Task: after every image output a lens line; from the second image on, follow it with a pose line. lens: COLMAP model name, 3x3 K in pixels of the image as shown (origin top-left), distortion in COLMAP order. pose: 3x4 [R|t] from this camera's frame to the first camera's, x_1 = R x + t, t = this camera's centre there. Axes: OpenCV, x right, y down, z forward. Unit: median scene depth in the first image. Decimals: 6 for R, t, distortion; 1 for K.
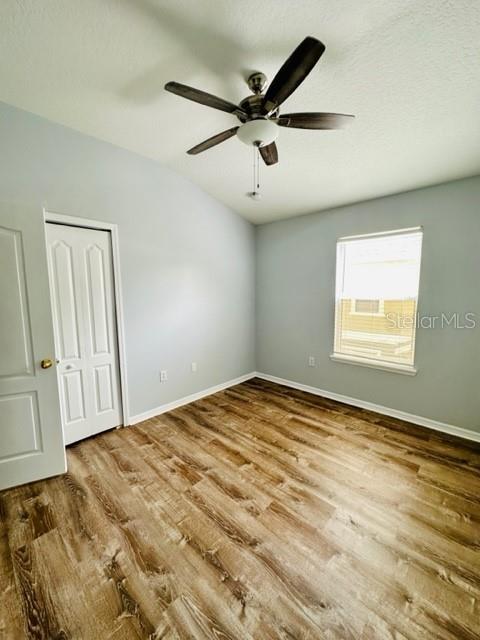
lens RADIAL K [[255.1, 0, 241.3], [0, 255.1, 328.9], [0, 0, 1]] dist [-0.001062, 0.000406]
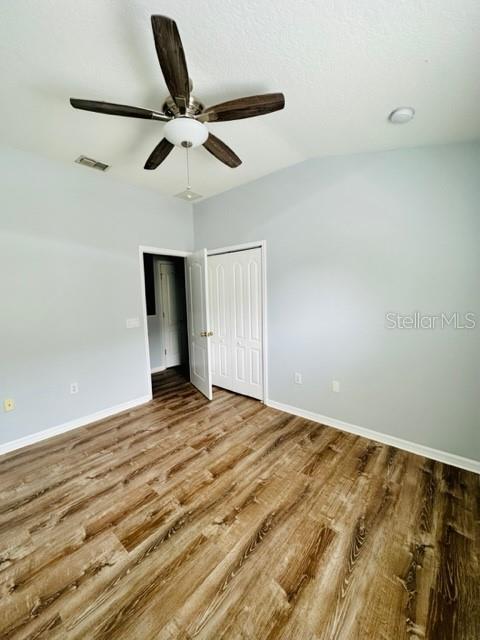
lens RADIAL K [[255.1, 0, 236.0], [0, 255.1, 325.6], [0, 0, 1]] dist [-0.001062, 0.000406]
pose [[0.032022, 0.123960, -0.991770, 0.889797], [-0.130381, 0.984318, 0.118819, -0.142667], [0.990947, 0.125504, 0.047682, 0.962384]]
